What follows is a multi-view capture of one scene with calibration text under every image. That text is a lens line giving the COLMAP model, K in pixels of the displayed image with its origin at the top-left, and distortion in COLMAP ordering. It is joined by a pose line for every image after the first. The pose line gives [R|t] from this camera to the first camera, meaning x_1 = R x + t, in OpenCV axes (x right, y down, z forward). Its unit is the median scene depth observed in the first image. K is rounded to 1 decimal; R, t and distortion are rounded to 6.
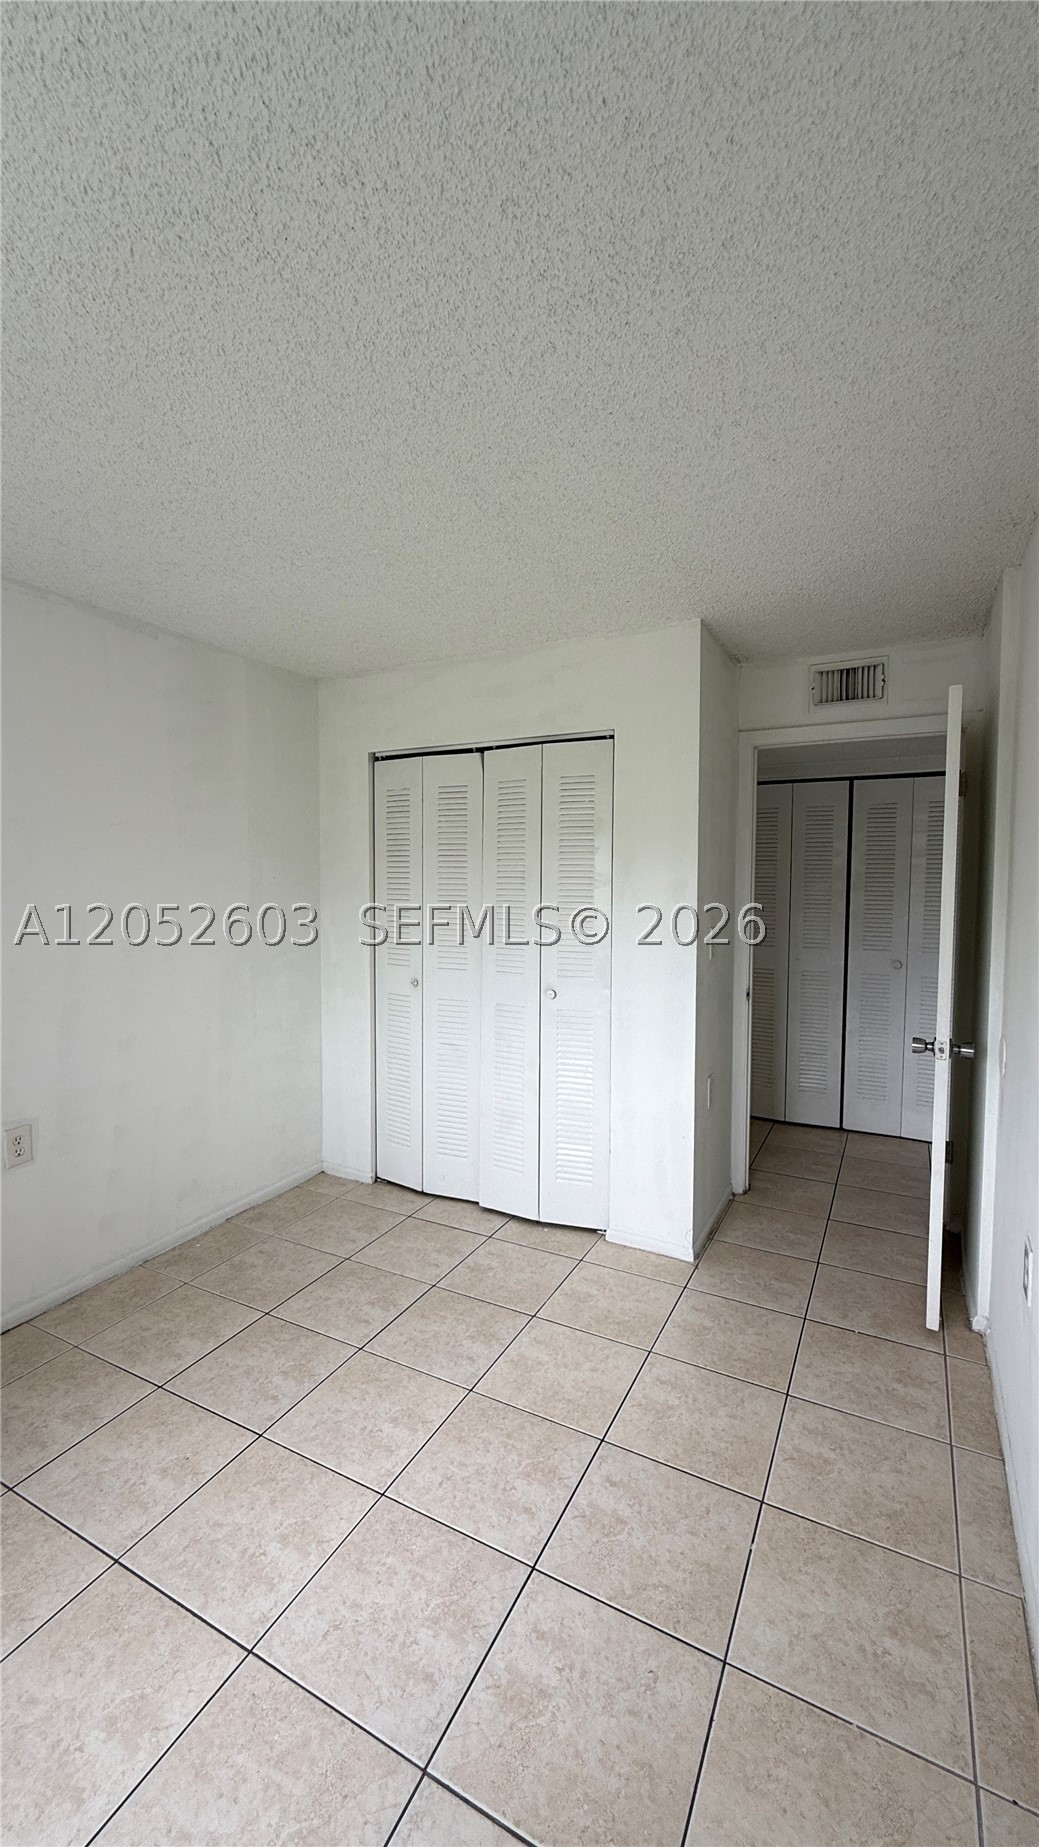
lens RADIAL K [[744.8, 0, 506.9], [0, 744.8, 909.5], [0, 0, 1]] dist [-0.001168, 0.001750]
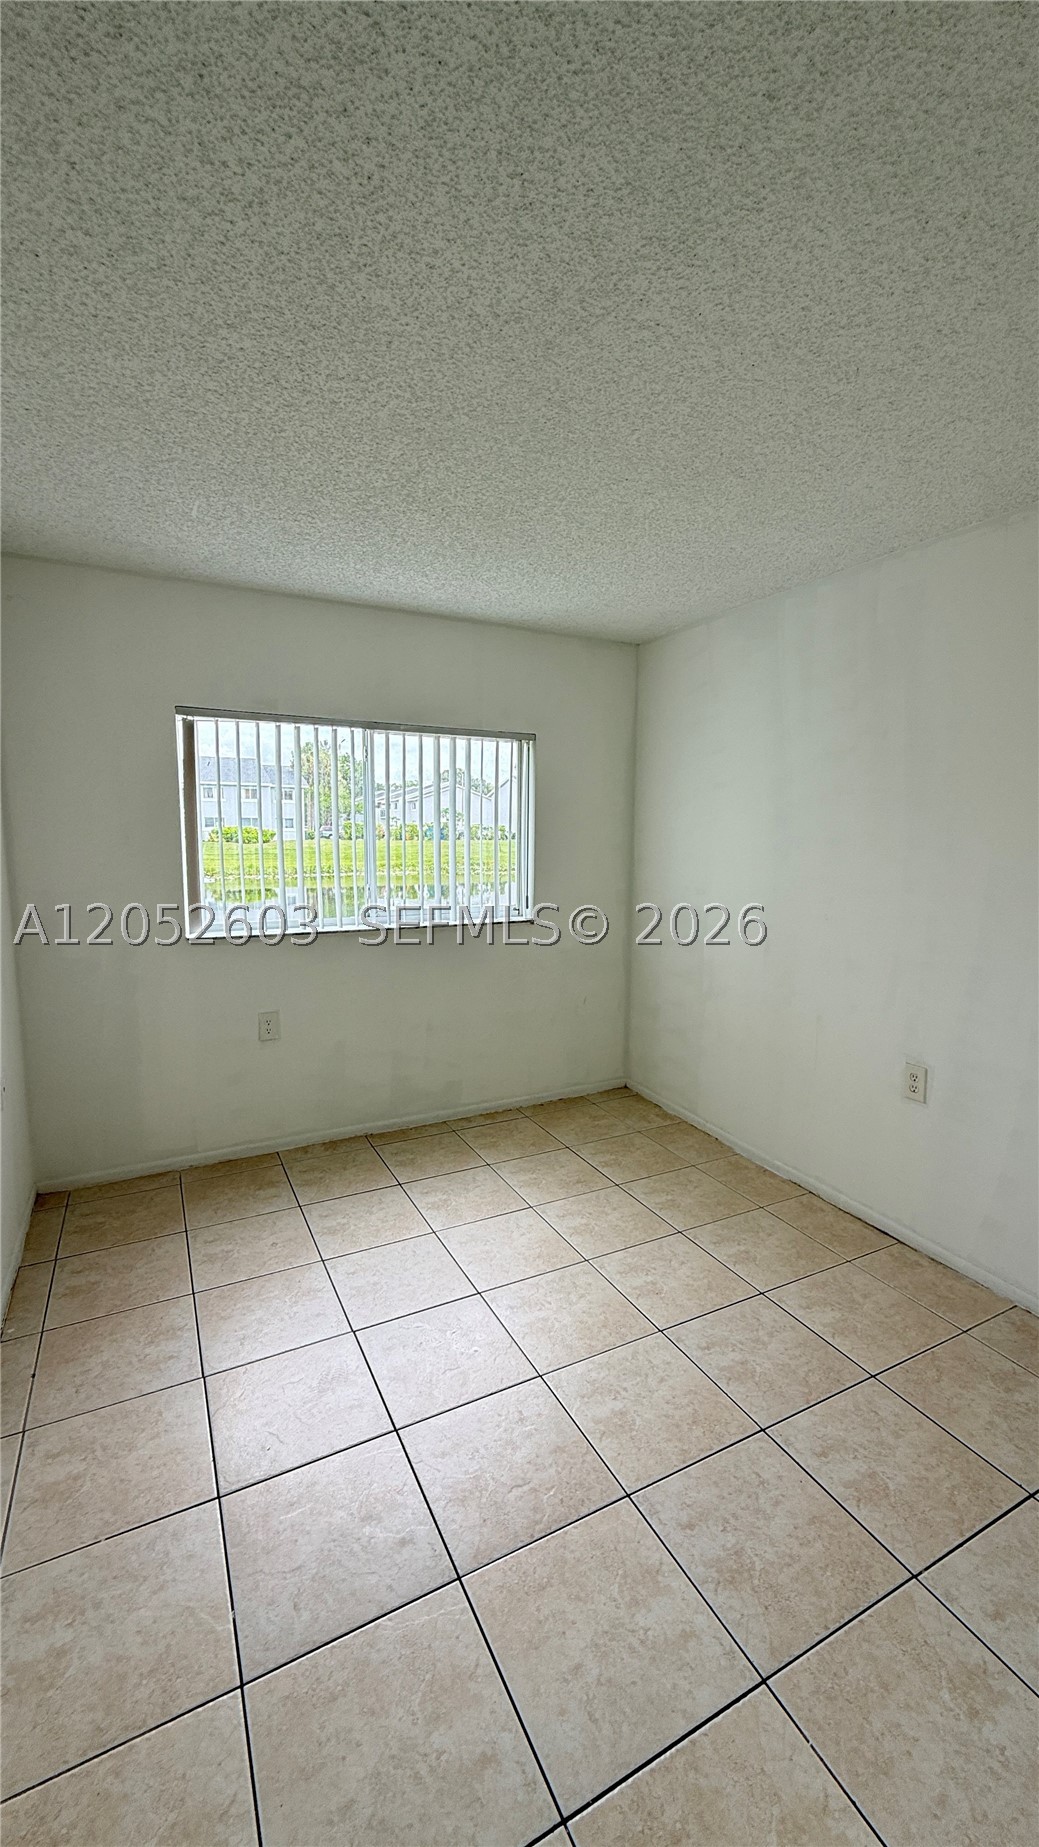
lens RADIAL K [[744.8, 0, 530.9], [0, 744.8, 922.9], [0, 0, 1]] dist [-0.001168, 0.001750]
pose [[-0.560902, 0.099512, -0.821880, 0.509972], [-0.043202, 0.987879, 0.149095, -0.044451], [0.826754, 0.119135, -0.549804, 1.111734]]
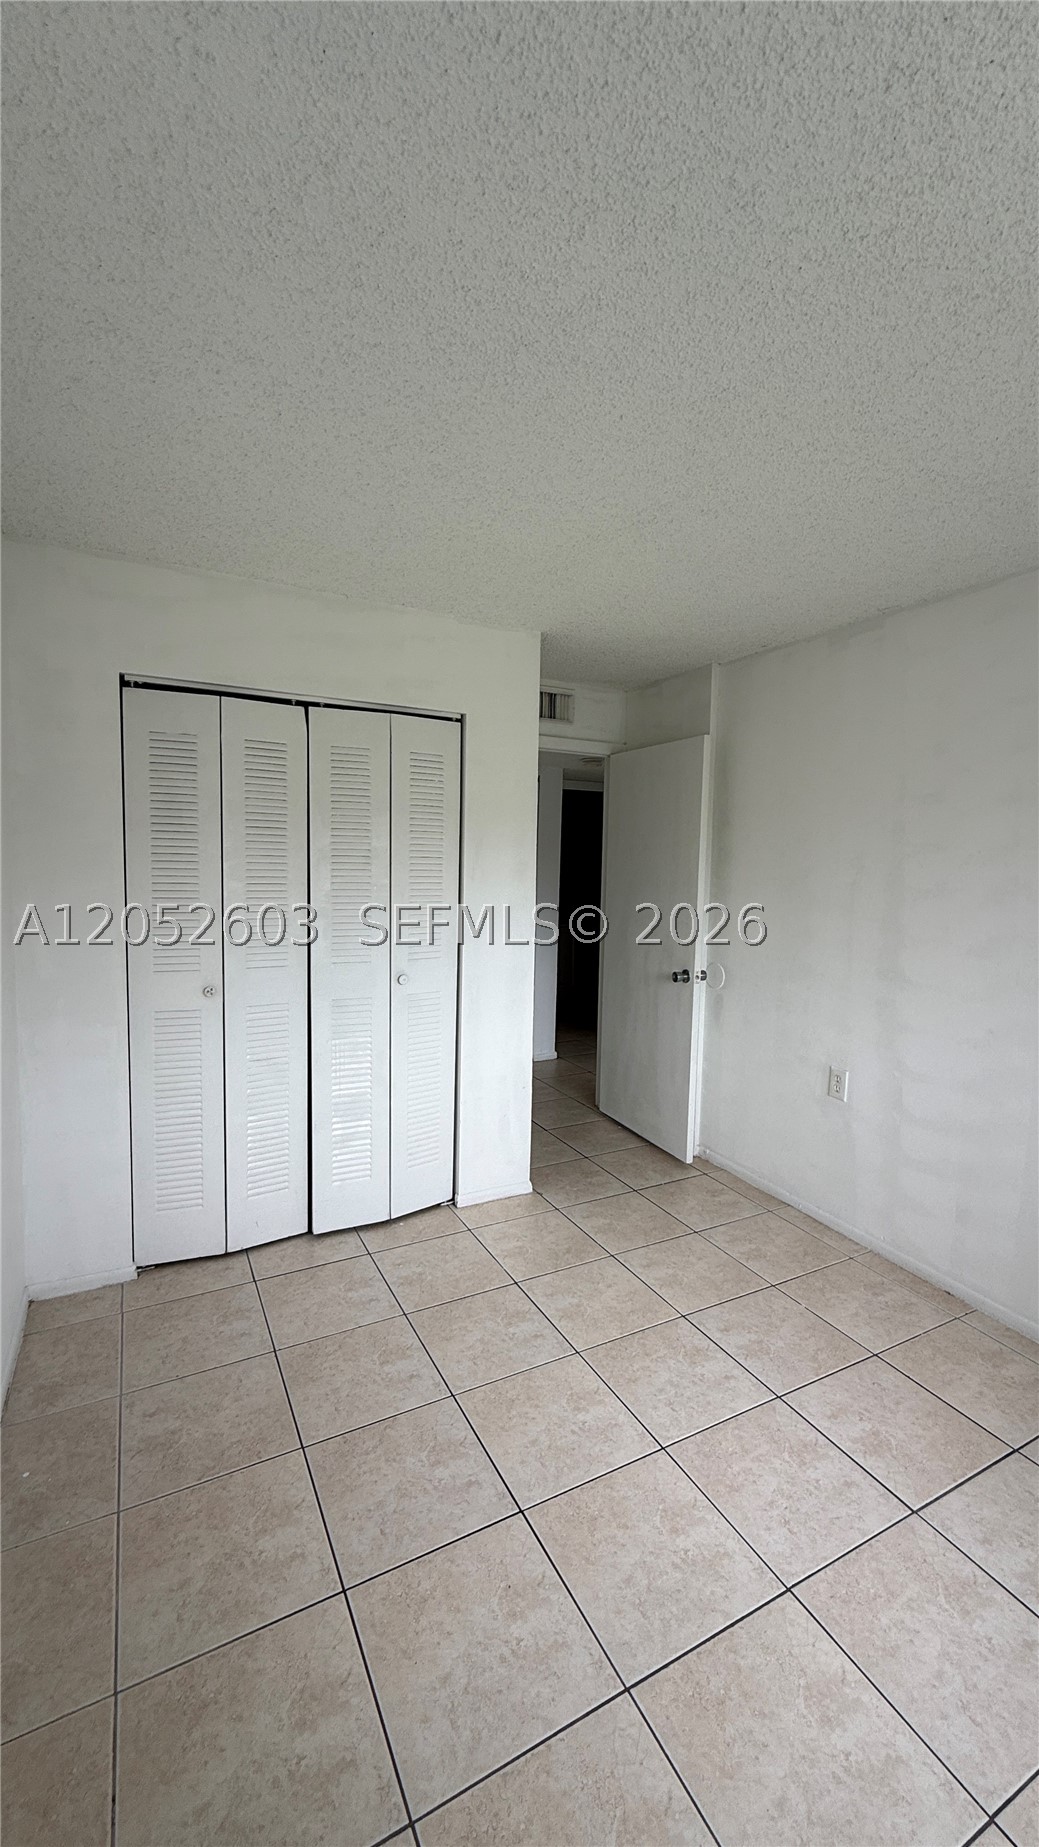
lens RADIAL K [[744.8, 0, 525.7], [0, 744.8, 924.1], [0, 0, 1]] dist [-0.001168, 0.001750]
pose [[0.559332, -0.062770, 0.826564, -0.802445], [0.019027, 0.997838, 0.062901, -0.019842], [-0.828725, -0.019455, 0.559317, 0.425136]]
